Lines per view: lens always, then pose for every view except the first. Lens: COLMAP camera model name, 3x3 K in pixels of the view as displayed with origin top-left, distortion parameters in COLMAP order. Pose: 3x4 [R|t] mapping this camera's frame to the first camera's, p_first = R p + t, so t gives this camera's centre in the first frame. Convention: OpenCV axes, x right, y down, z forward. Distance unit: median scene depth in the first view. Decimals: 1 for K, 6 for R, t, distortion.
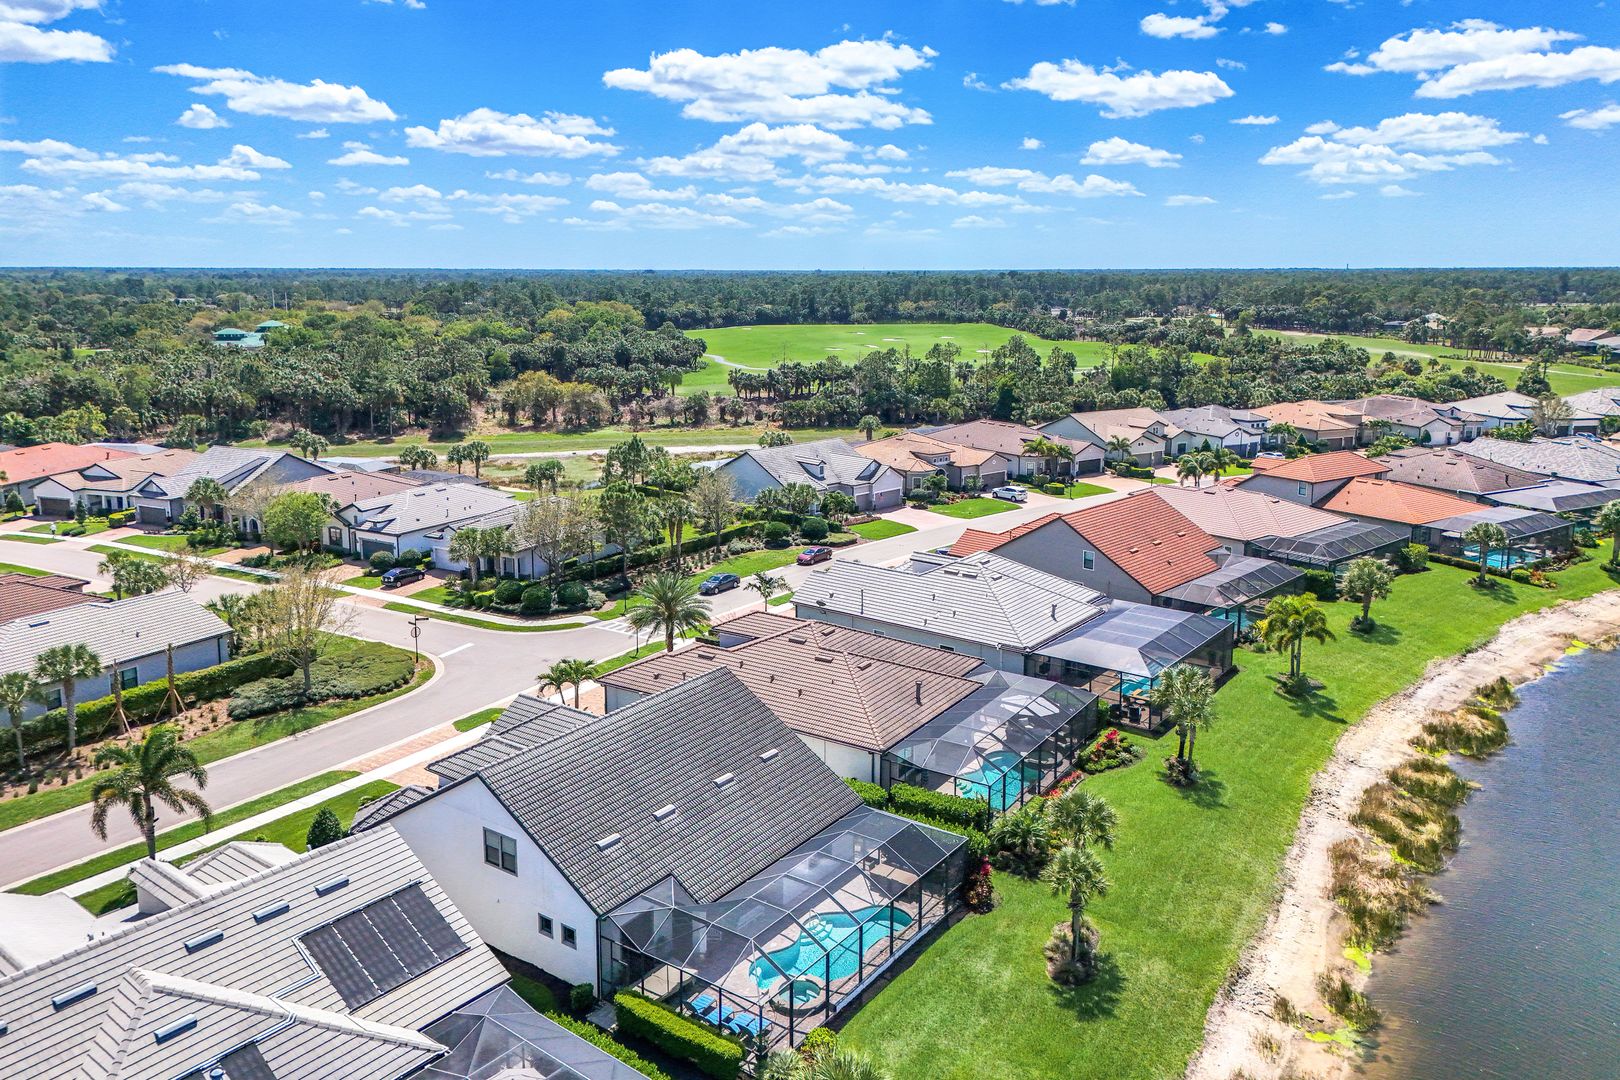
lens RADIAL K [[1219.7, 0, 807.1], [0, 1219.7, 475.6], [0, 0, 1]] dist [0.037583, 0.000142]
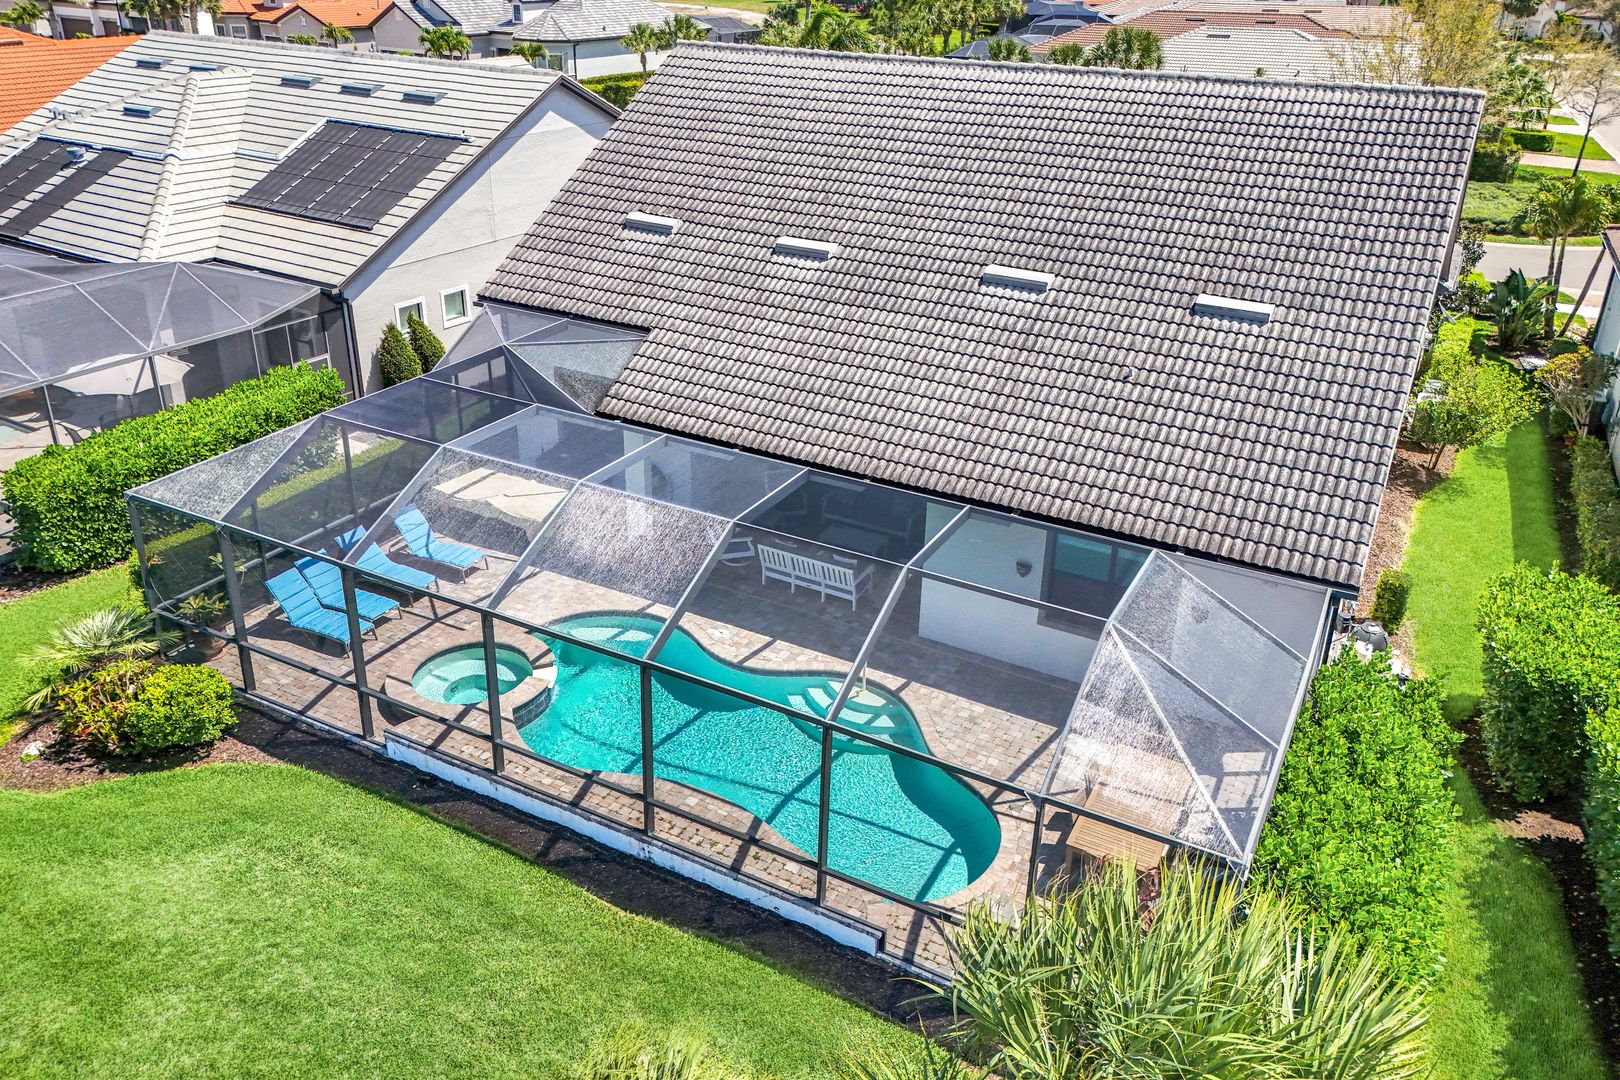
lens RADIAL K [[1219.7, 0, 807.1], [0, 1219.7, 475.6], [0, 0, 1]] dist [0.037583, 0.000142]
pose [[0.113080, 0.403171, -0.908111, 0.078971], [-0.190128, 0.905864, 0.378498, 0.049913], [0.975225, 0.129857, 0.179090, 0.252295]]
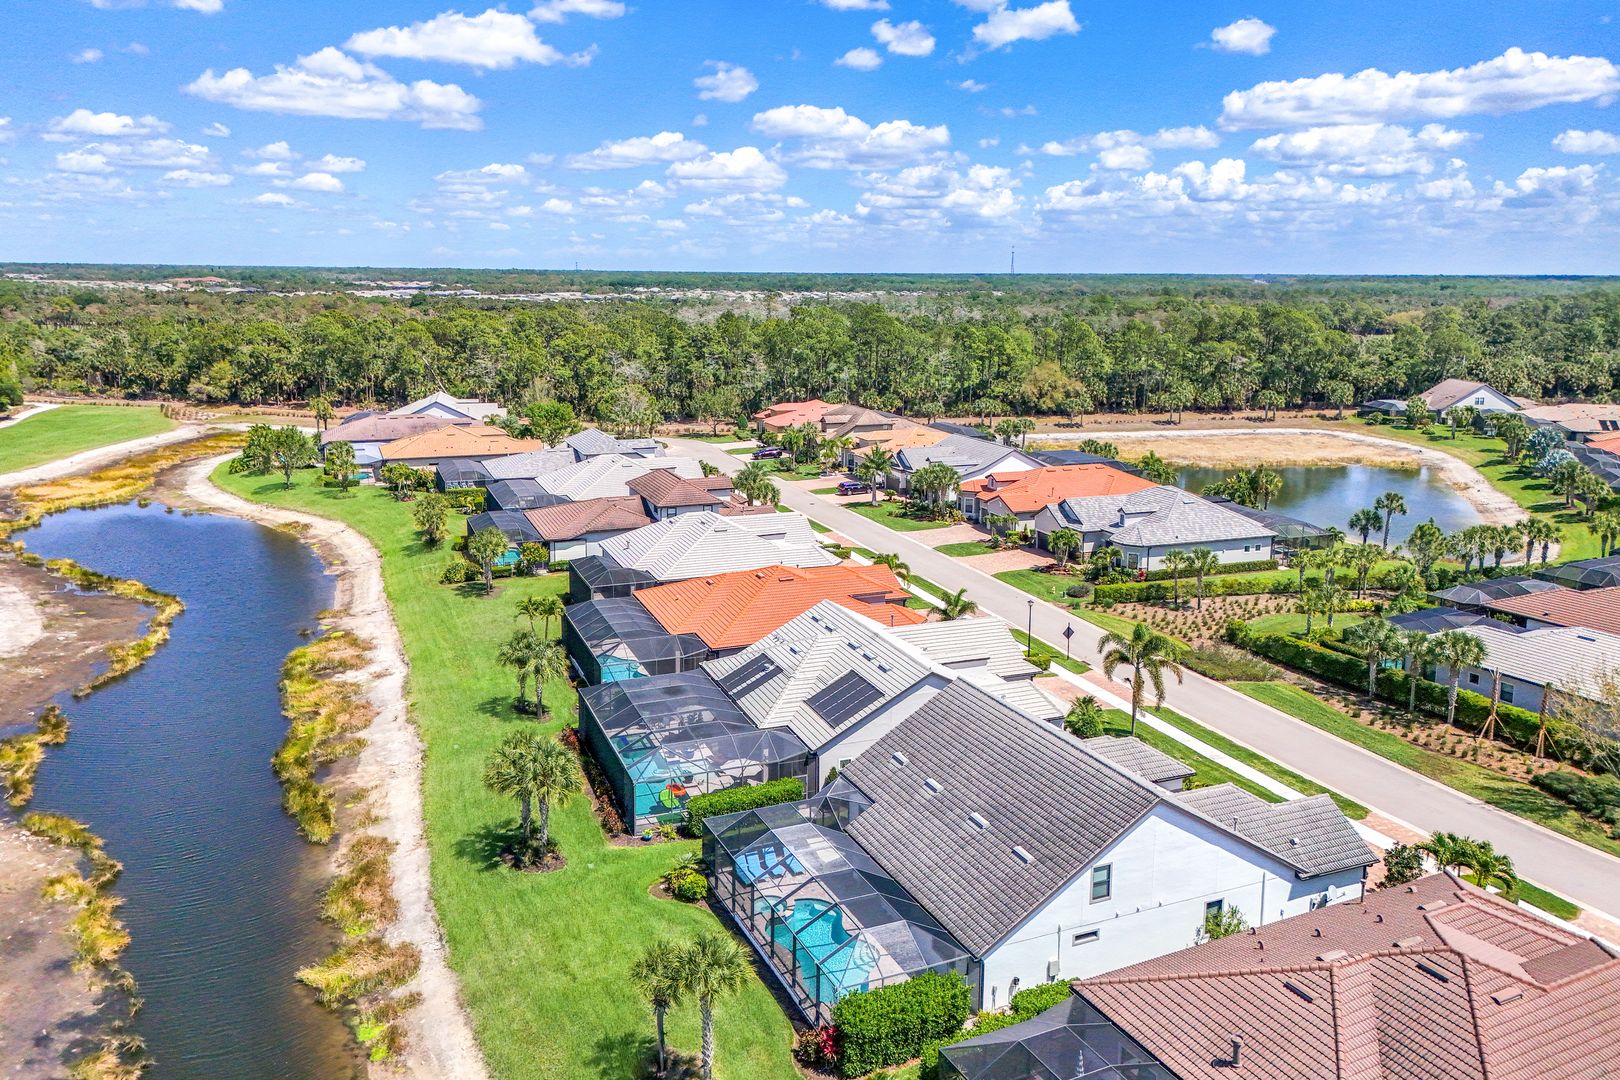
lens RADIAL K [[1219.7, 0, 807.1], [0, 1219.7, 475.6], [0, 0, 1]] dist [0.037583, 0.000142]
pose [[-0.514700, 0.135097, -0.846660, 0.228492], [-0.154349, 0.956773, 0.246498, -0.069047], [0.843362, 0.257553, -0.471599, 0.366281]]
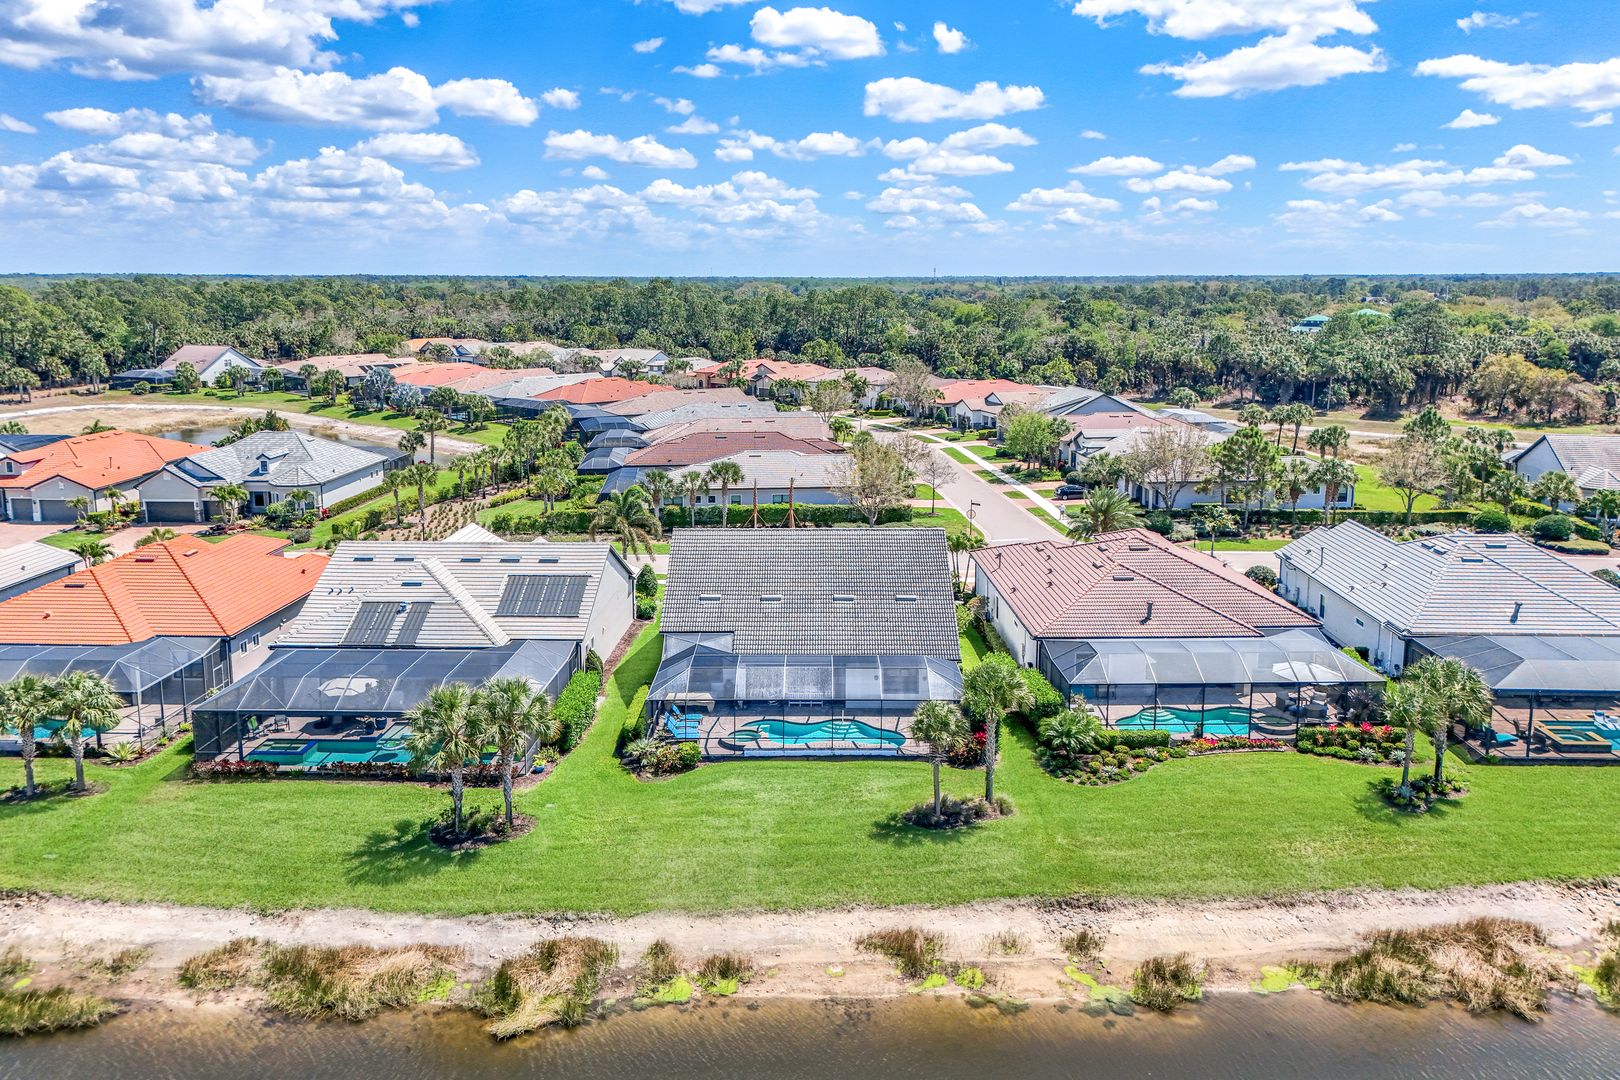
lens RADIAL K [[1219.7, 0, 807.1], [0, 1219.7, 475.6], [0, 0, 1]] dist [0.037583, 0.000142]
pose [[0.569220, 0.129137, -0.811981, 0.250590], [-0.136007, 0.988772, 0.061909, 0.016485], [0.810858, 0.075195, 0.580392, 0.073733]]
